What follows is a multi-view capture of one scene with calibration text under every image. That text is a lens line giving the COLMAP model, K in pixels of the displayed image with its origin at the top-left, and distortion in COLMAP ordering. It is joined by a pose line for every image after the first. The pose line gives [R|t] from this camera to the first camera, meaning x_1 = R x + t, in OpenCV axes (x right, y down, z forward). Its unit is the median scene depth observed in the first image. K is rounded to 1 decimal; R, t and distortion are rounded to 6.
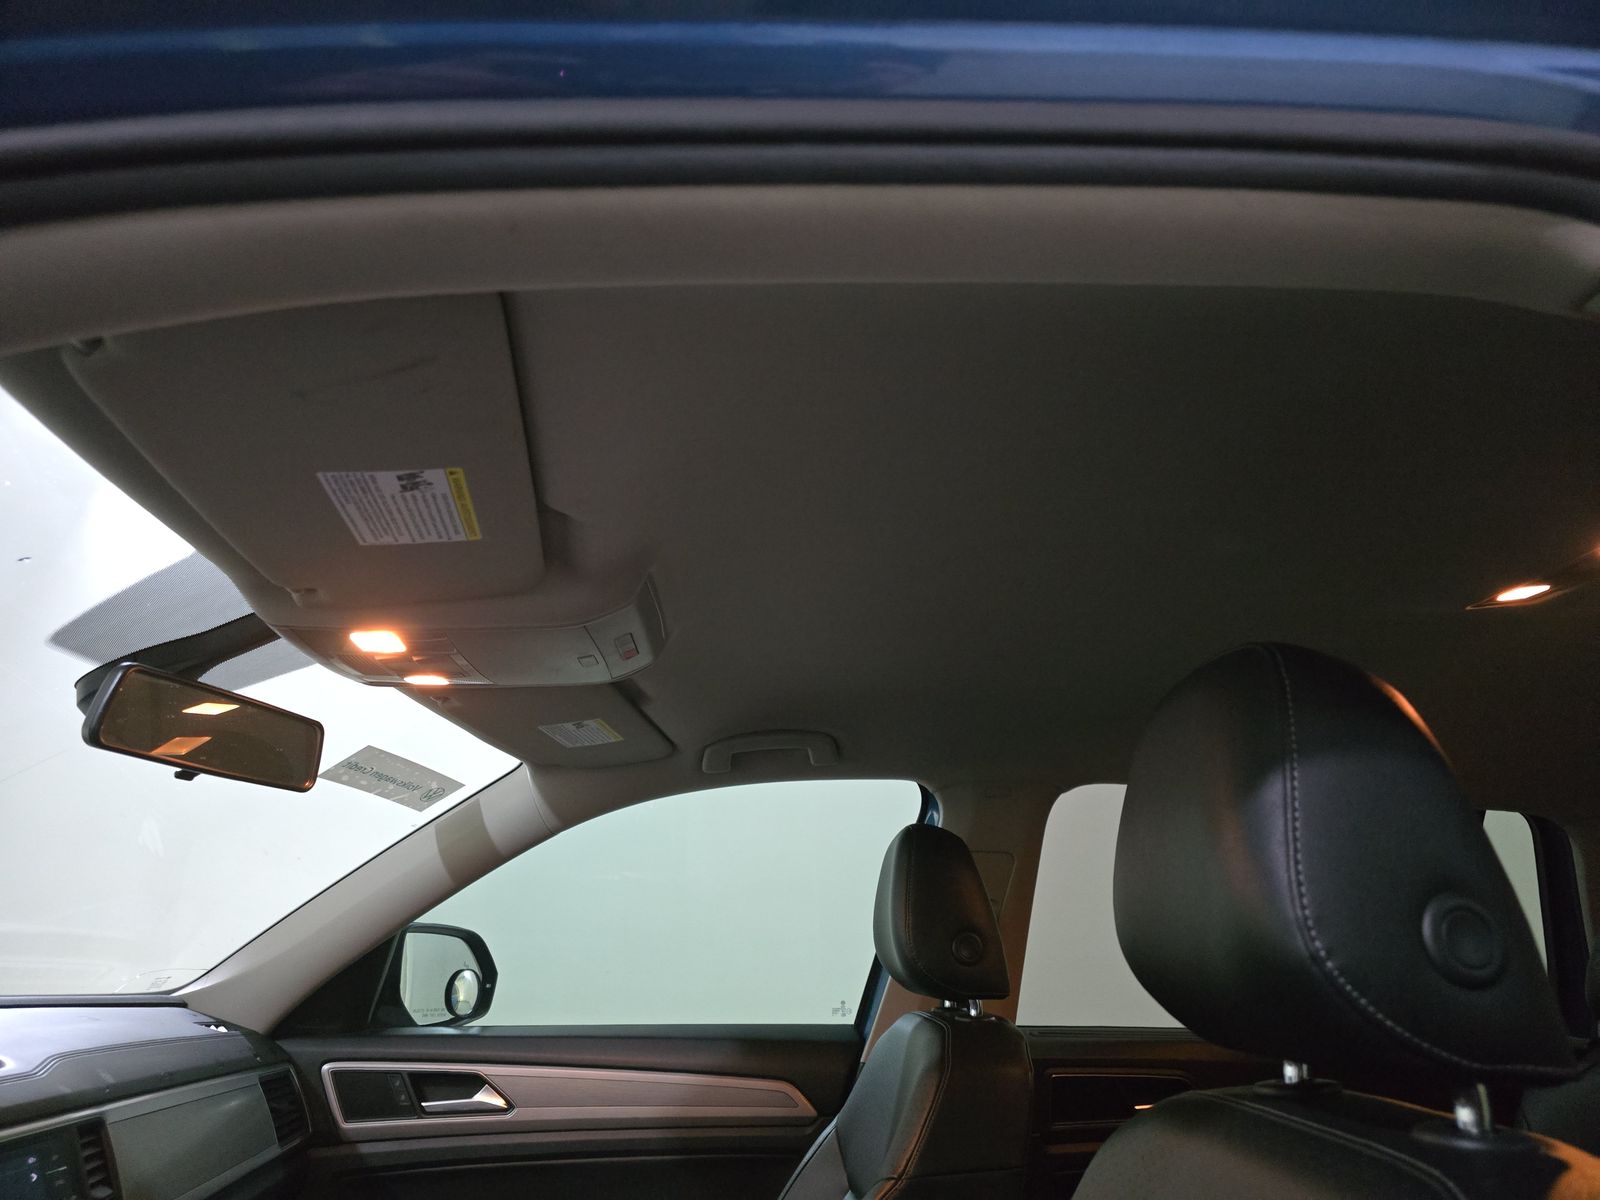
lens RADIAL K [[1065.6, 0, 798.0], [0, 1065.6, 593.0], [0, 0, 1]] dist [0.091256, -0.115019]
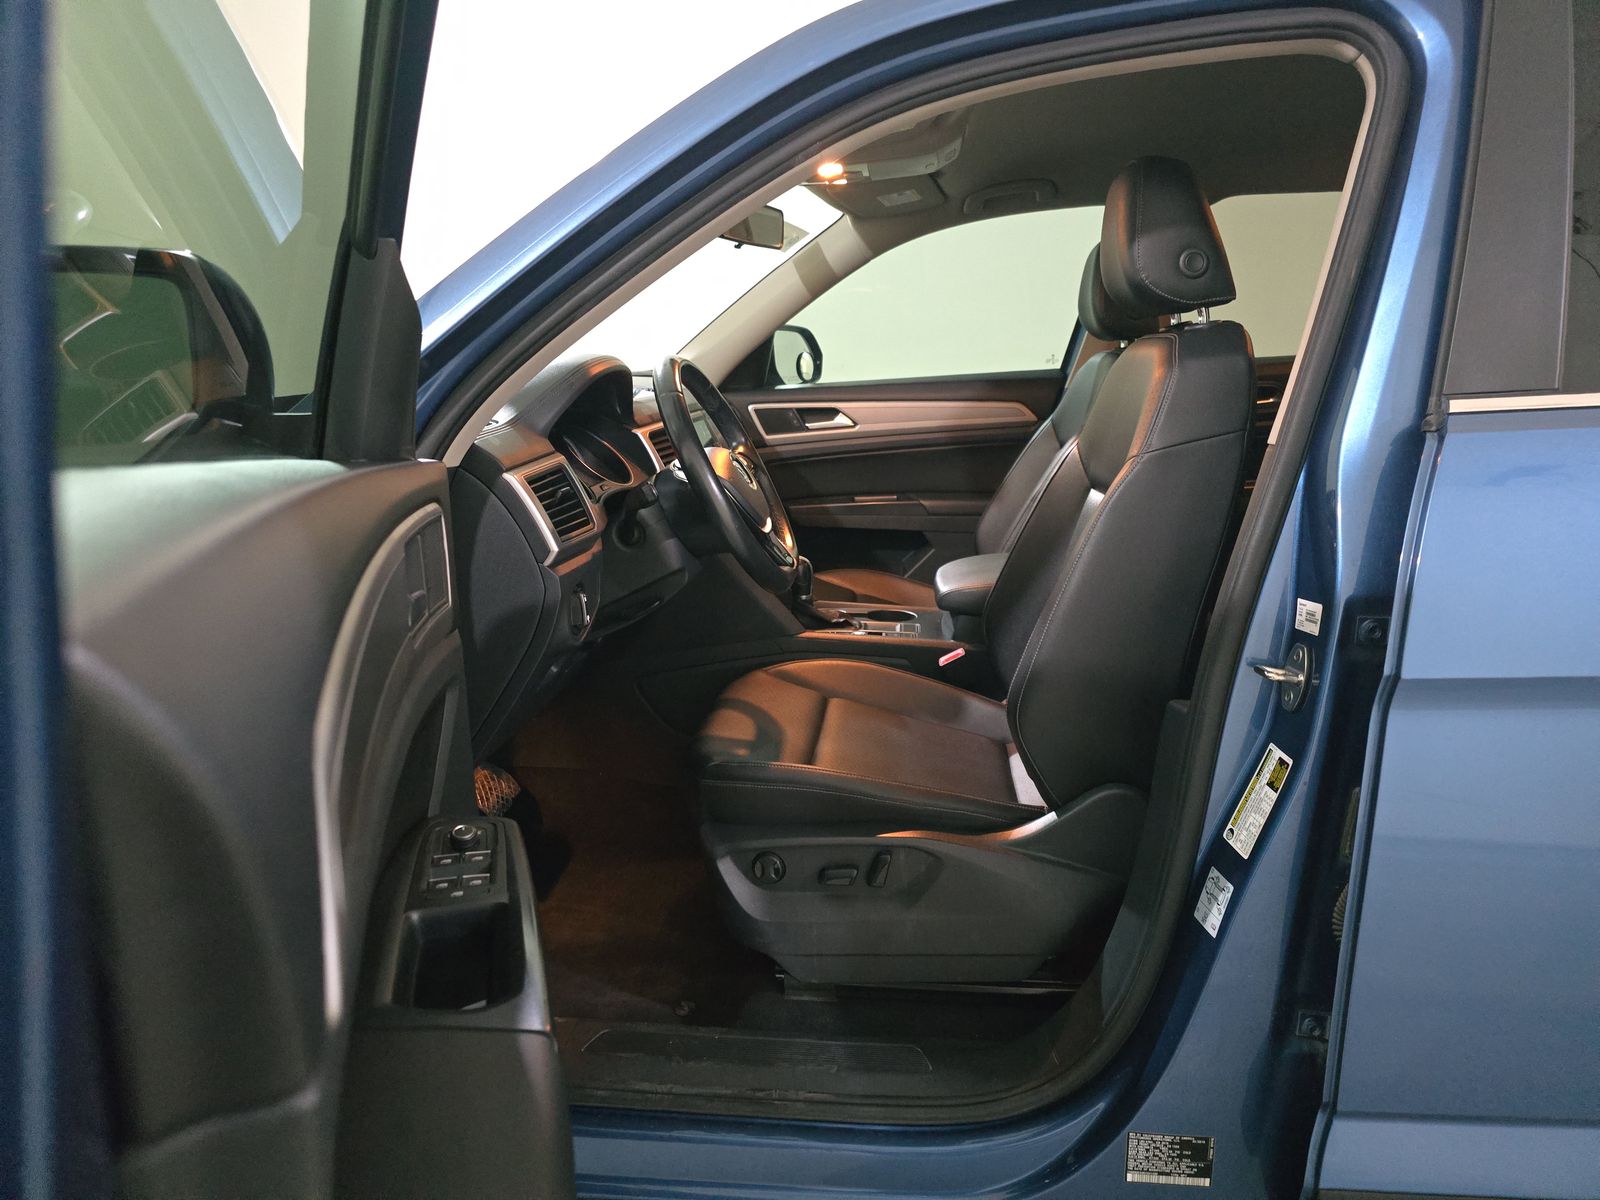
lens RADIAL K [[1070.1, 0, 801.8], [0, 1070.1, 597.2], [0, 0, 1]] dist [0.040106, -0.031951]
pose [[0.984659, -0.032574, -0.171424, -0.067667], [0.115455, 0.858243, 0.500090, -0.149939], [0.130834, -0.512209, 0.848837, -0.596682]]
